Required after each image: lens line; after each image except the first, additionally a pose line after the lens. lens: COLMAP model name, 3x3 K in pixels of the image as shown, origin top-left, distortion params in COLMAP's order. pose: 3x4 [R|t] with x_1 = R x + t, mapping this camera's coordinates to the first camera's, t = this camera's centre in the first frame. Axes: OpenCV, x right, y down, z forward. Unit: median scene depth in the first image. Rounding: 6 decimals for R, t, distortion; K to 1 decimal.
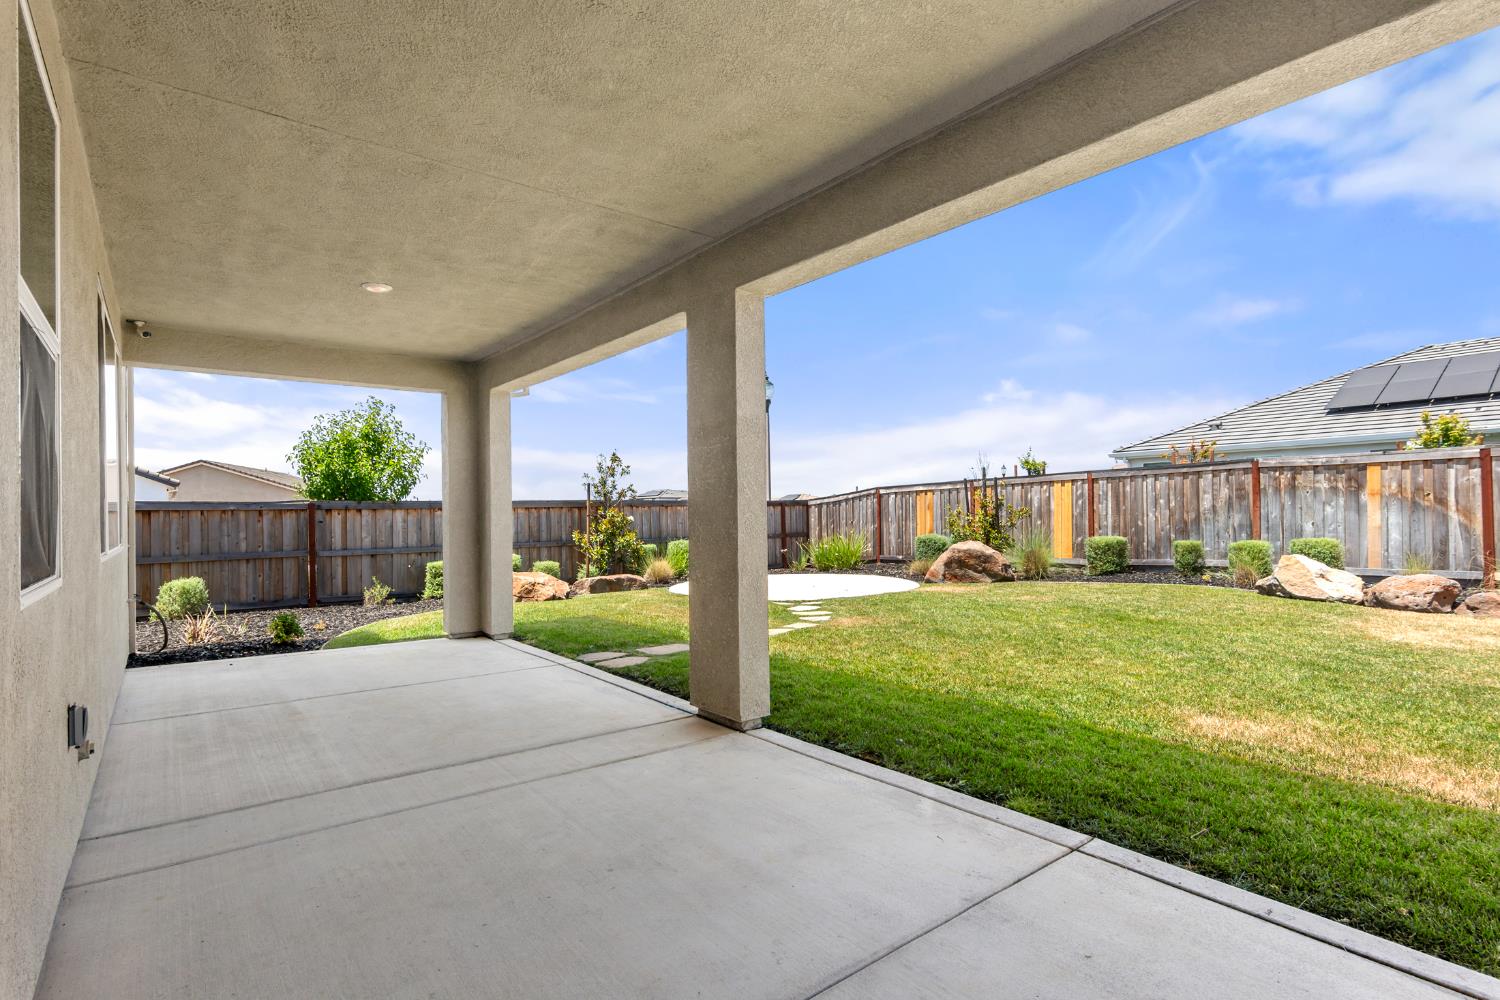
lens RADIAL K [[738.7, 0, 749.0], [0, 738.7, 507.7], [0, 0, 1]] dist [0.002318, -0.000596]
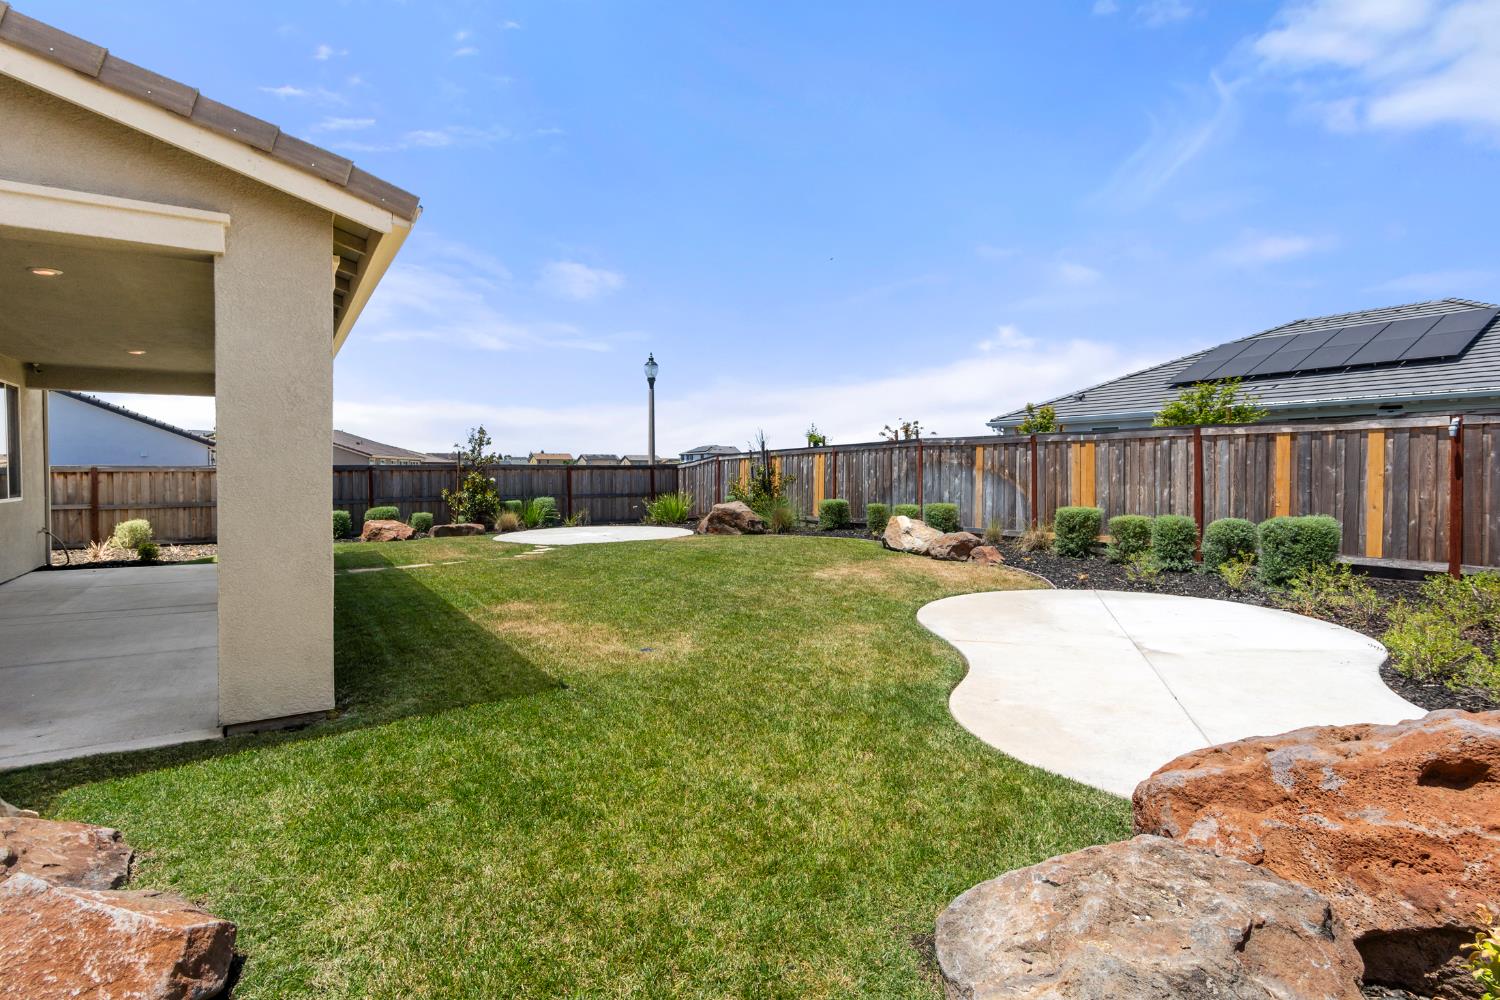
lens RADIAL K [[738.7, 0, 745.2], [0, 738.7, 488.6], [0, 0, 1]] dist [0.002318, -0.000596]
pose [[0.994444, 0.012217, -0.104556, 0.501633], [-0.008578, 0.999344, 0.035185, -0.022722], [0.104918, -0.034093, 0.993896, -0.259668]]
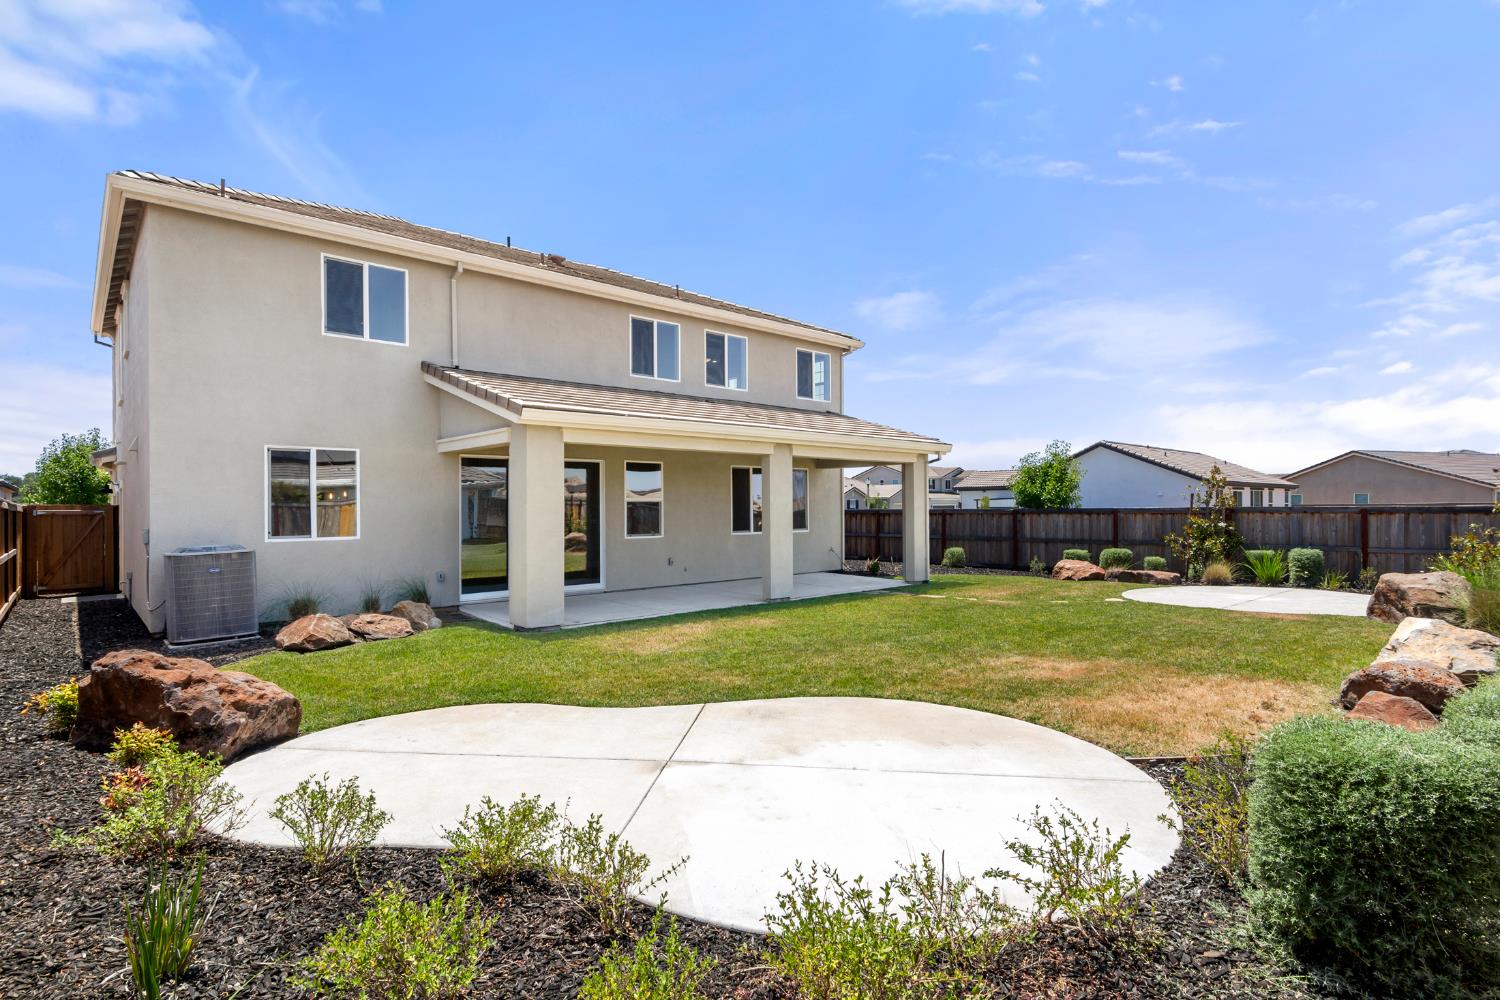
lens RADIAL K [[738.7, 0, 744.3], [0, 738.7, 503.1], [0, 0, 1]] dist [0.002318, -0.000596]
pose [[0.039173, 0.005943, -0.999215, 1.144363], [0.013524, 0.999888, 0.006477, -0.043126], [0.999141, -0.013767, 0.039088, 0.309585]]
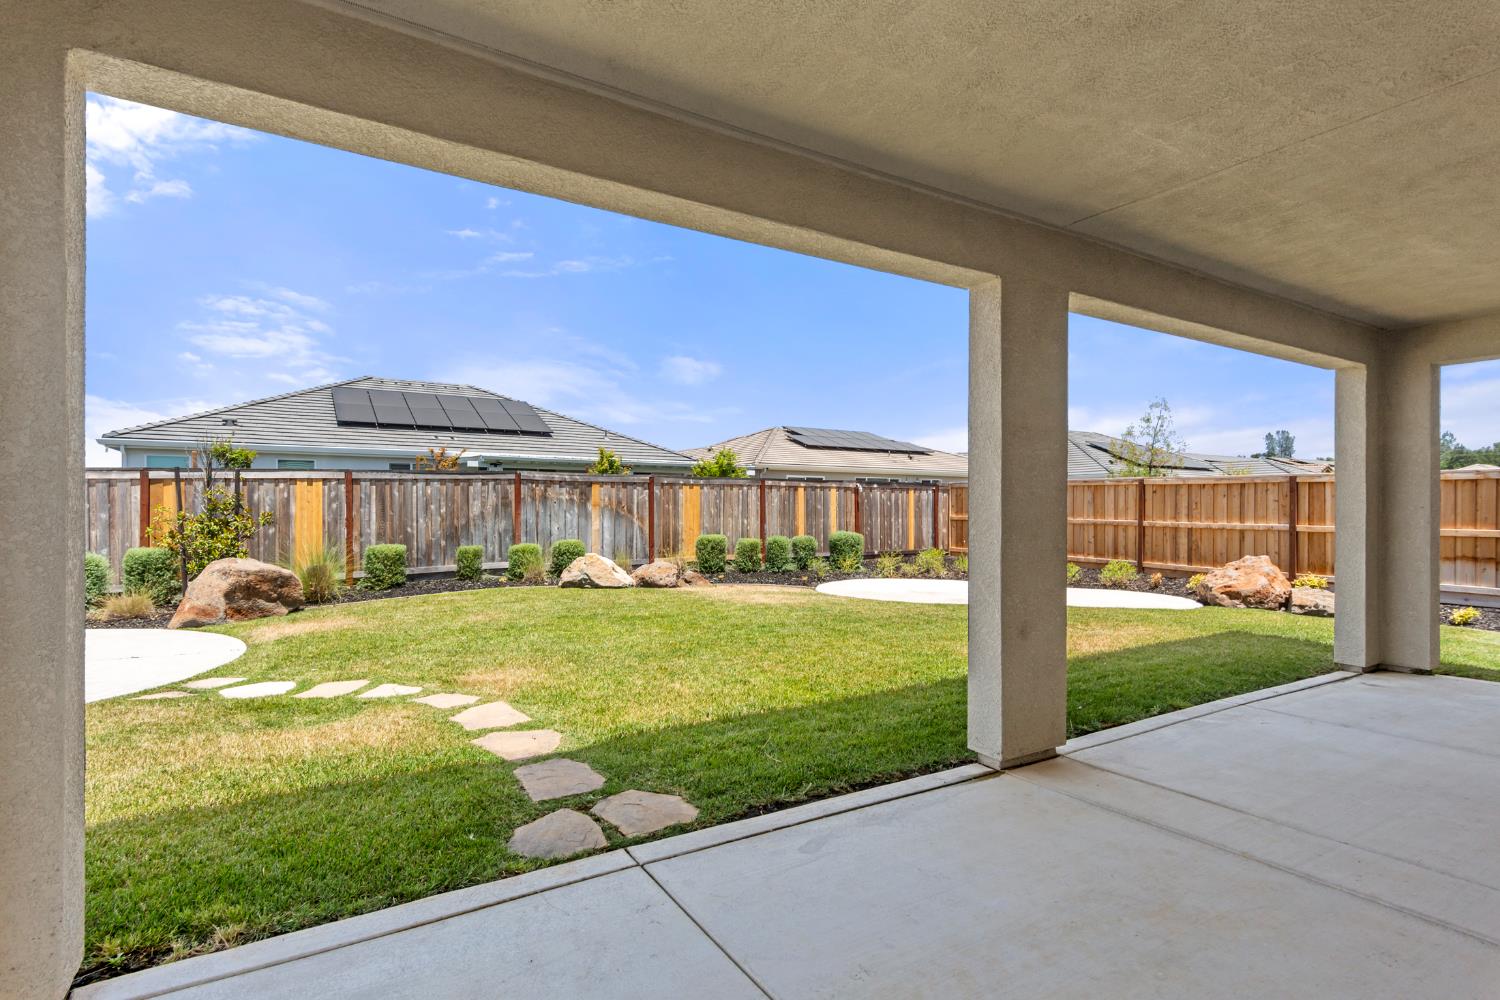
lens RADIAL K [[738.7, 0, 754.6], [0, 738.7, 511.5], [0, 0, 1]] dist [0.002318, -0.000596]
pose [[0.118760, 0.009419, 0.992878, -0.380699], [-0.011644, 0.999899, -0.008093, 0.000291], [-0.992855, -0.010600, 0.118857, 0.484050]]
